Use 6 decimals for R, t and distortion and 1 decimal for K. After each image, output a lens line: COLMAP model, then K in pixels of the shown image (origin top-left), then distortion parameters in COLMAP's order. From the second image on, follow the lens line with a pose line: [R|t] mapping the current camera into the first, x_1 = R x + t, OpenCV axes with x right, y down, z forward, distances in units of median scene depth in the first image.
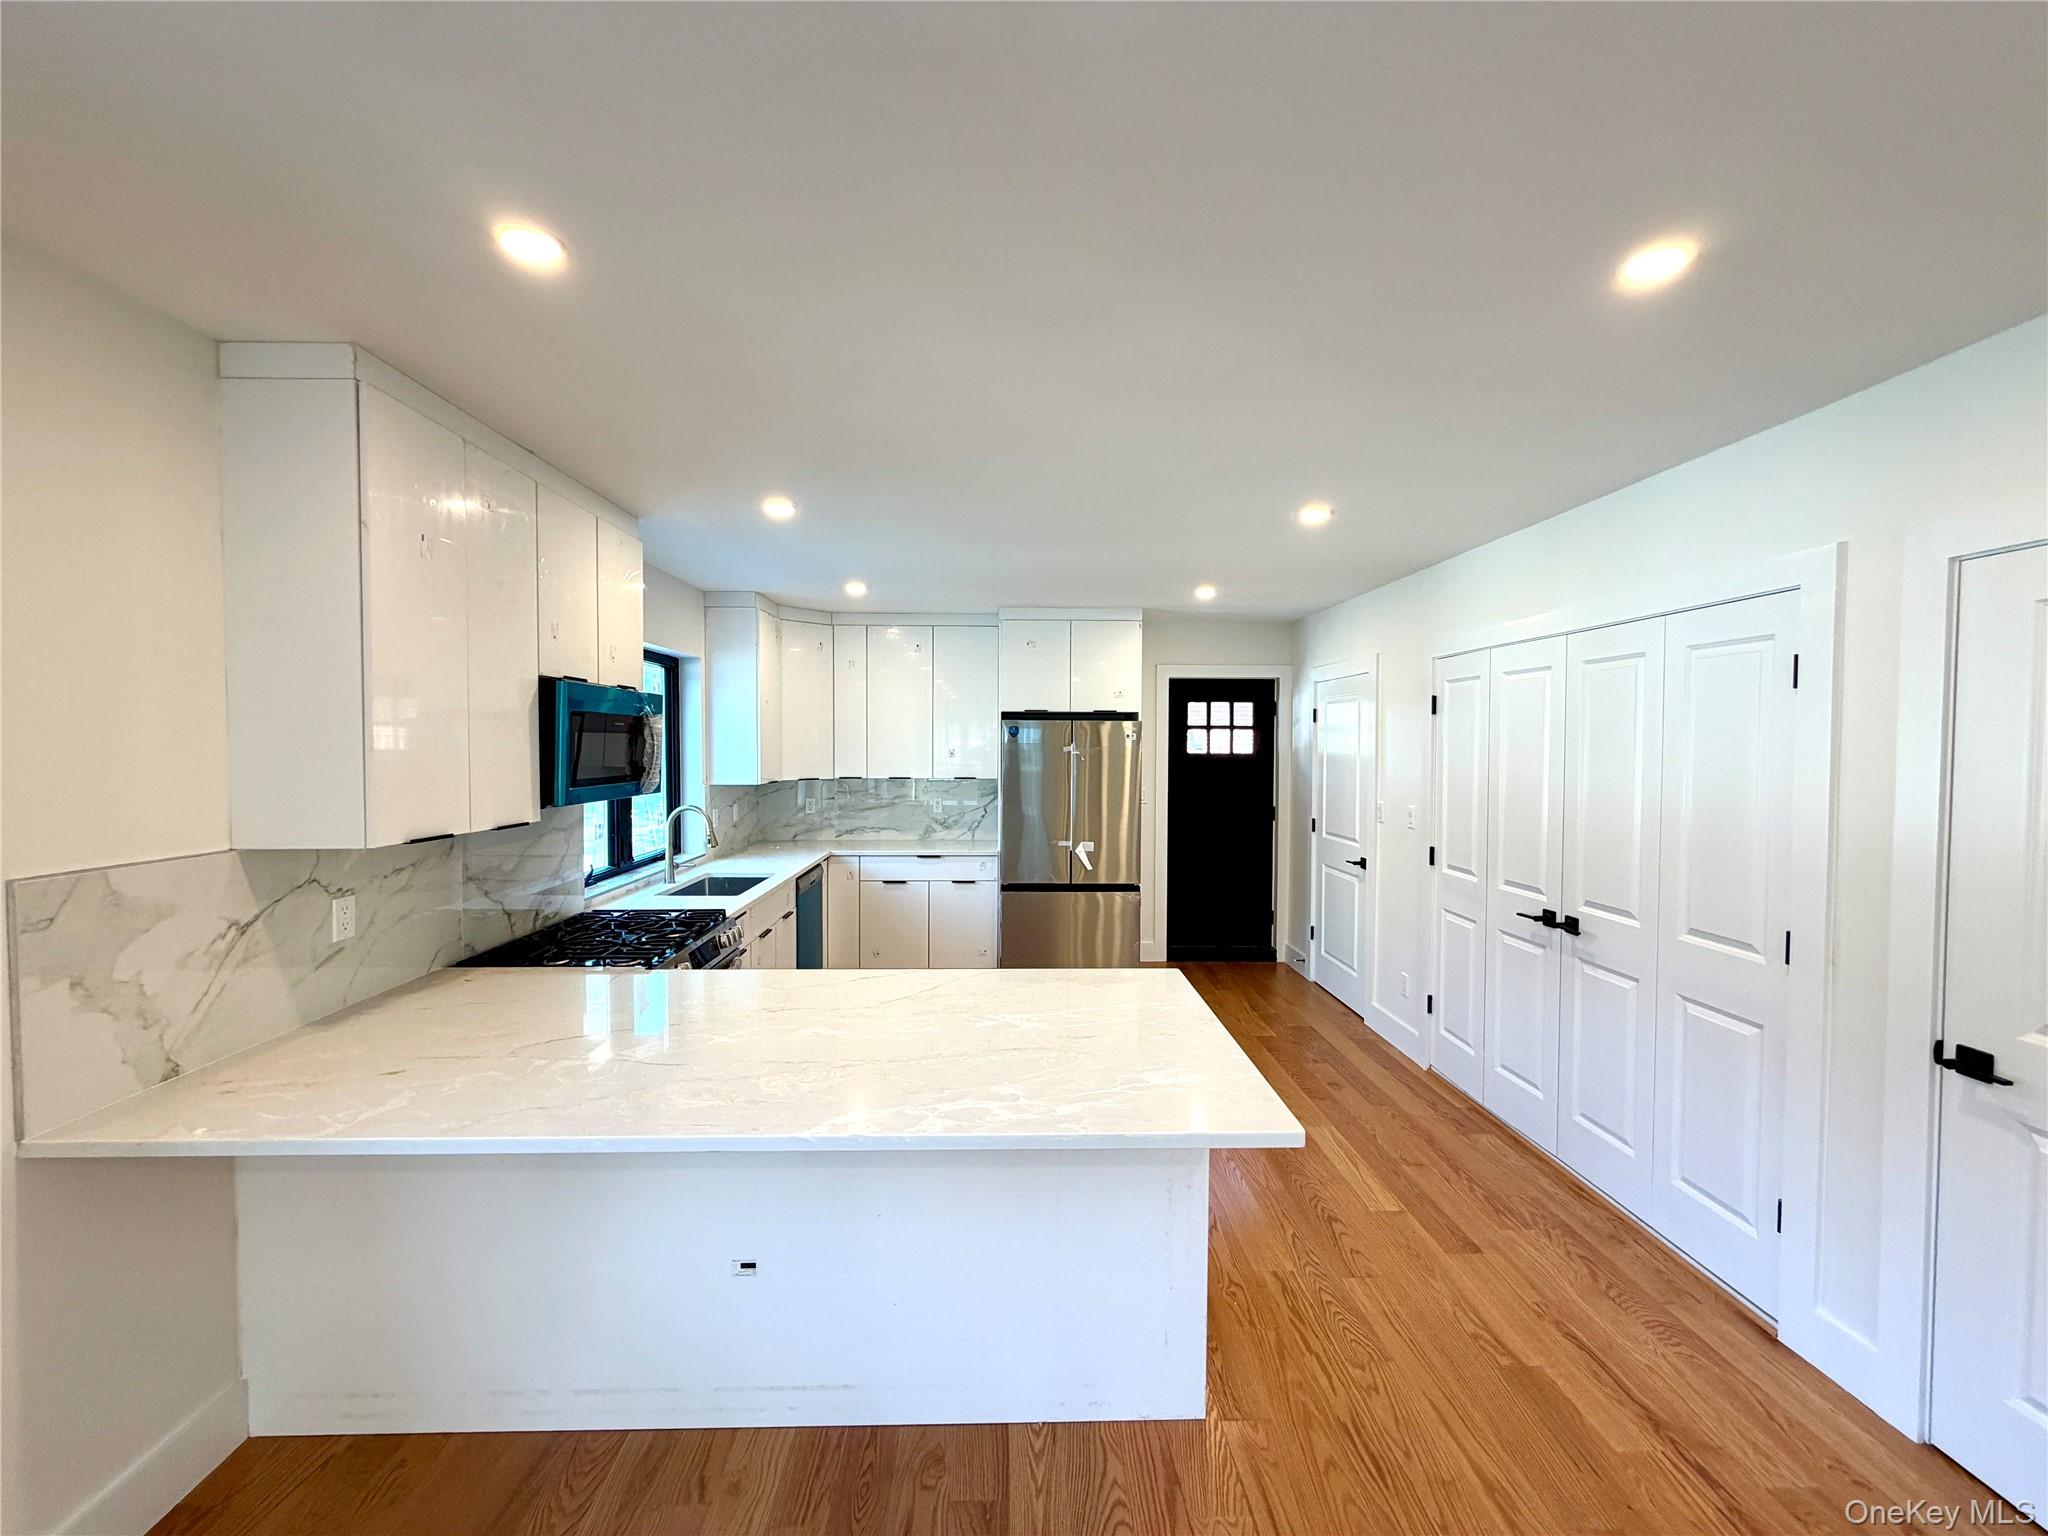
lens RADIAL K [[818.9, 0, 1017.5], [0, 818.9, 766.6], [0, 0, 1]] dist [0.001128, 0.000018]
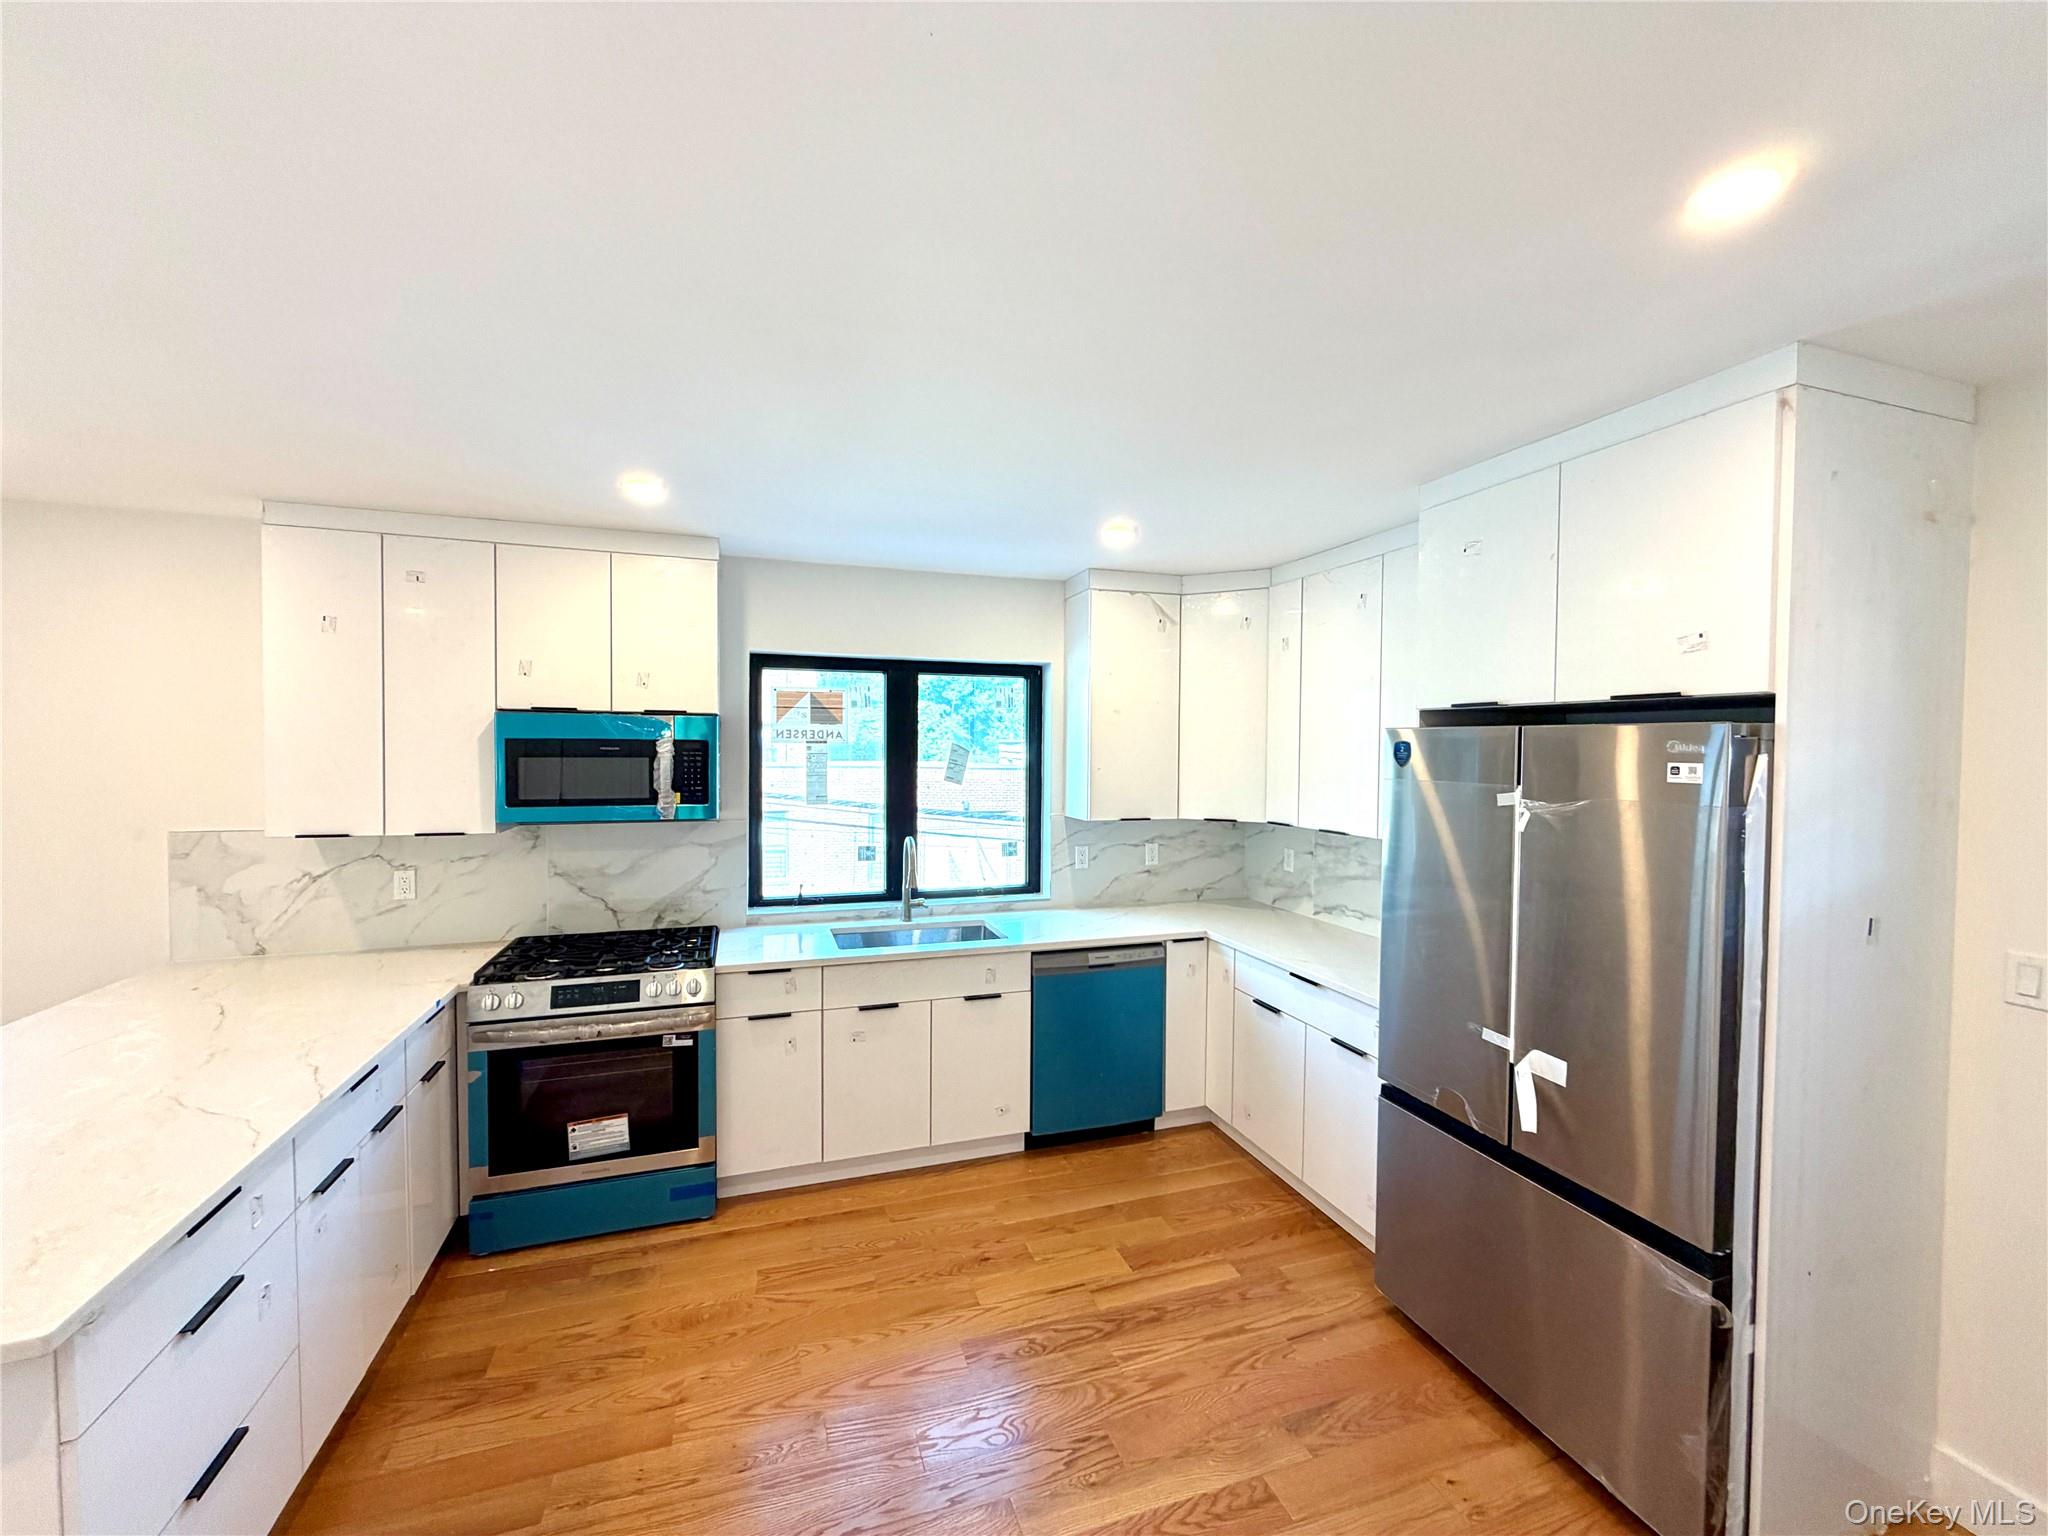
lens RADIAL K [[818.9, 0, 1017.5], [0, 818.9, 766.6], [0, 0, 1]] dist [0.001128, 0.000018]
pose [[0.292610, 0.023694, -0.955938, 0.356654], [-0.035110, 0.999285, 0.014021, -0.033717], [0.955587, 0.029460, 0.293233, 0.647471]]
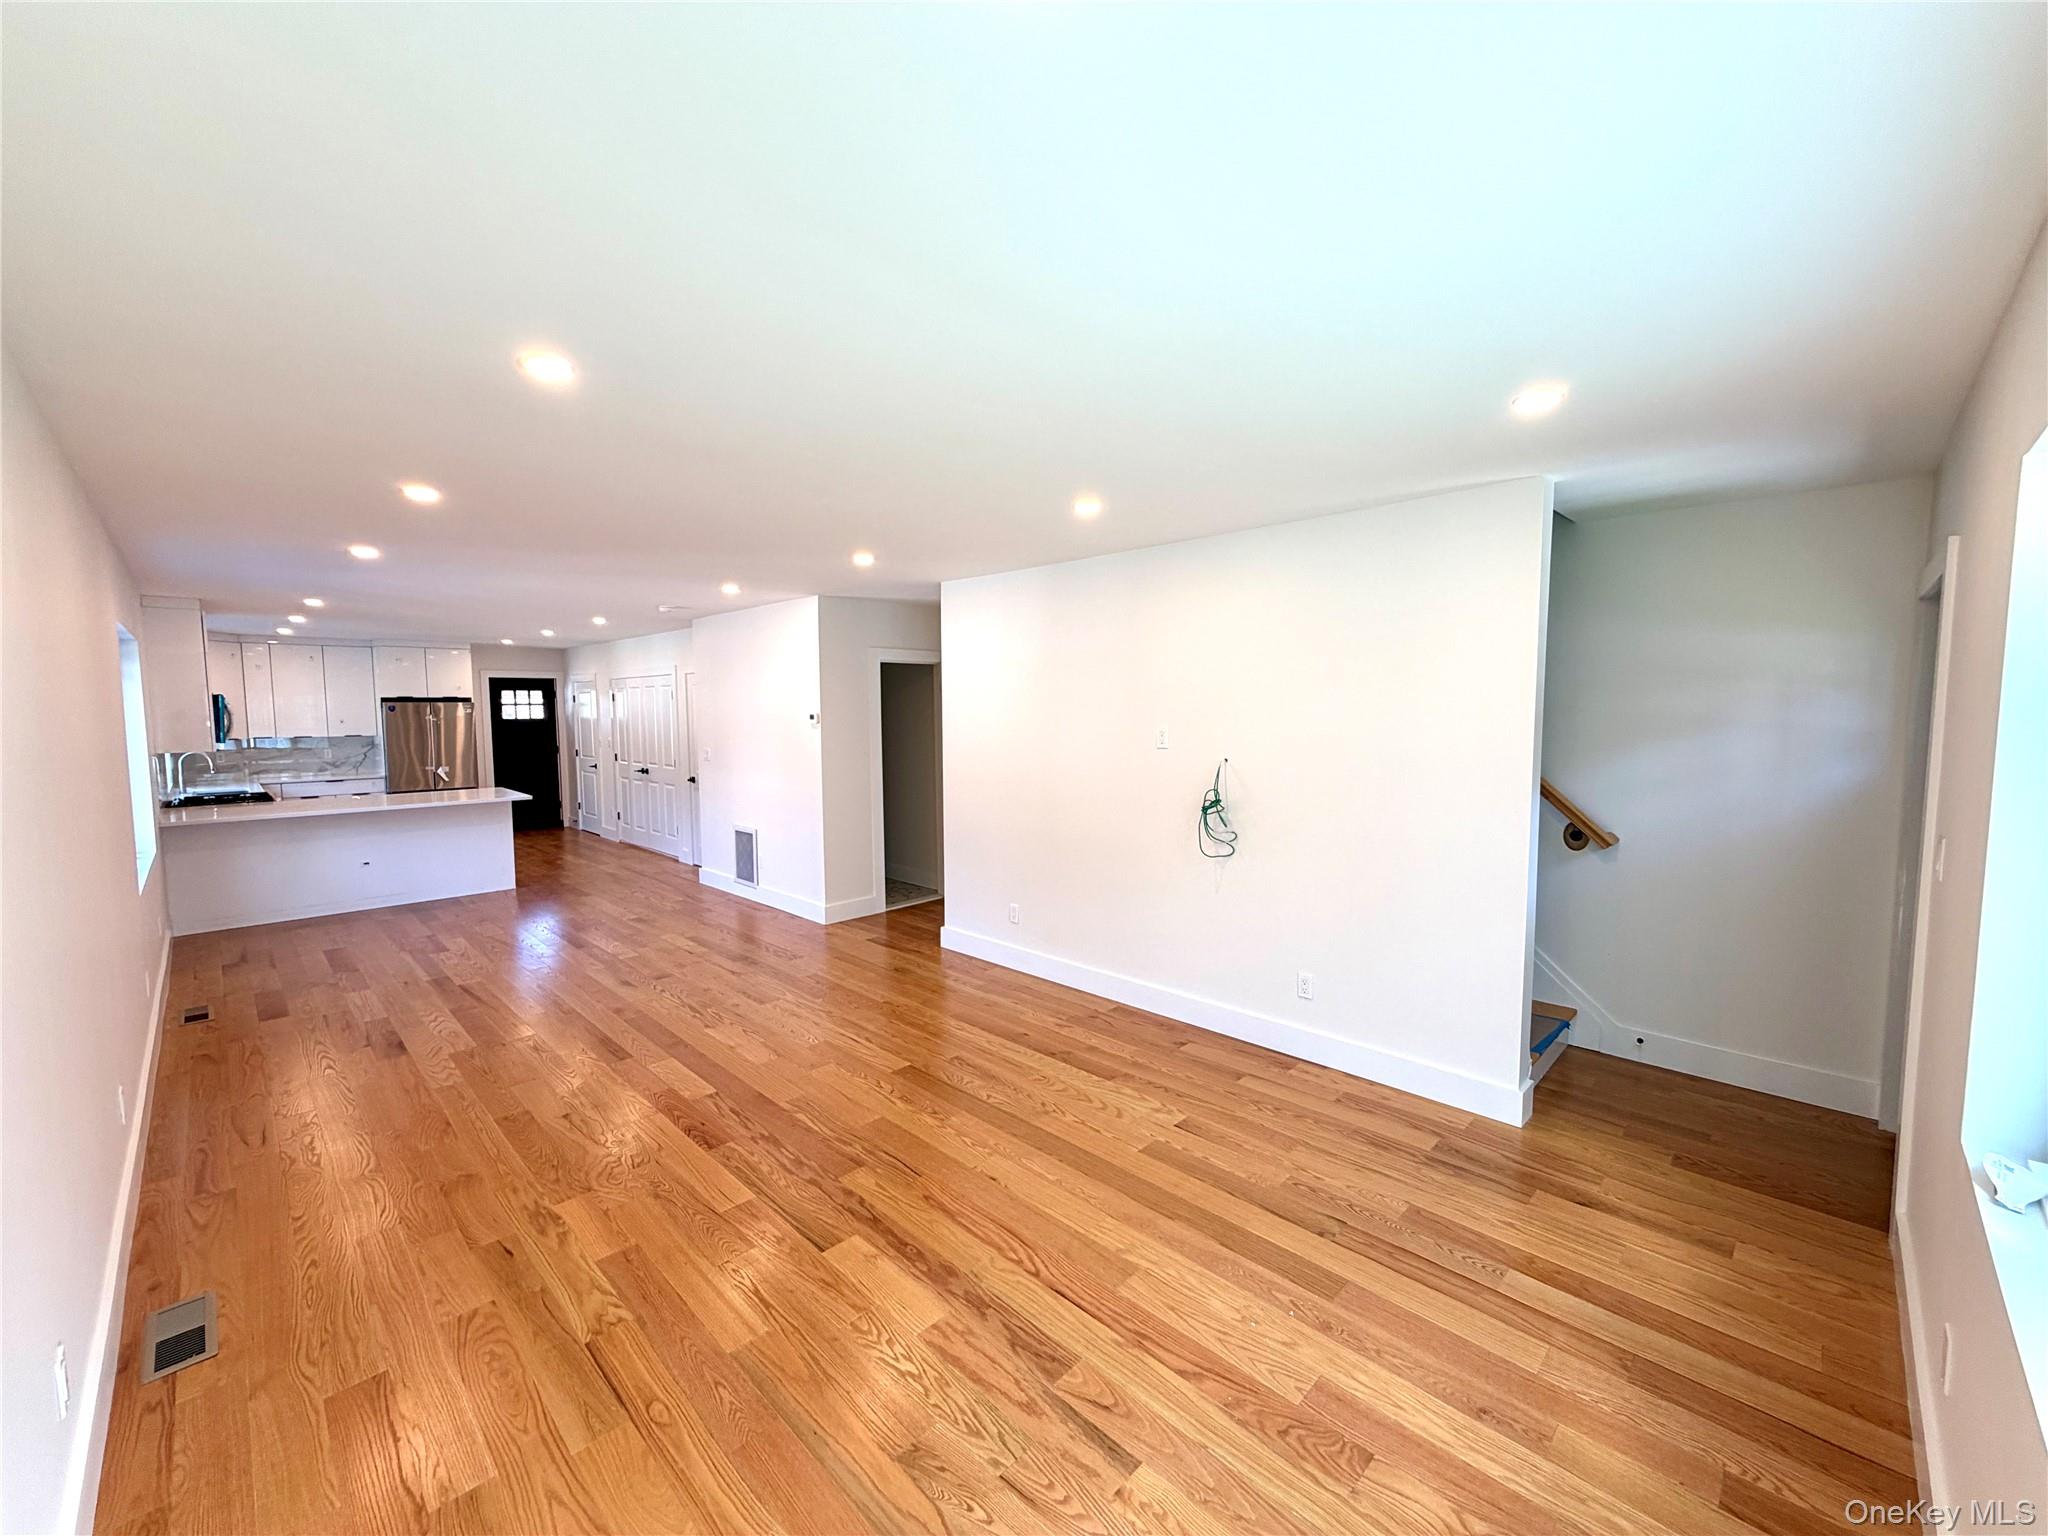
lens RADIAL K [[818.9, 0, 1017.5], [0, 818.9, 766.6], [0, 0, 1]] dist [0.001128, 0.000018]
pose [[0.725570, -0.059202, 0.685597, -0.247746], [0.028316, 0.998017, 0.056213, 0.022623], [-0.687565, -0.021373, 0.725808, -1.263863]]
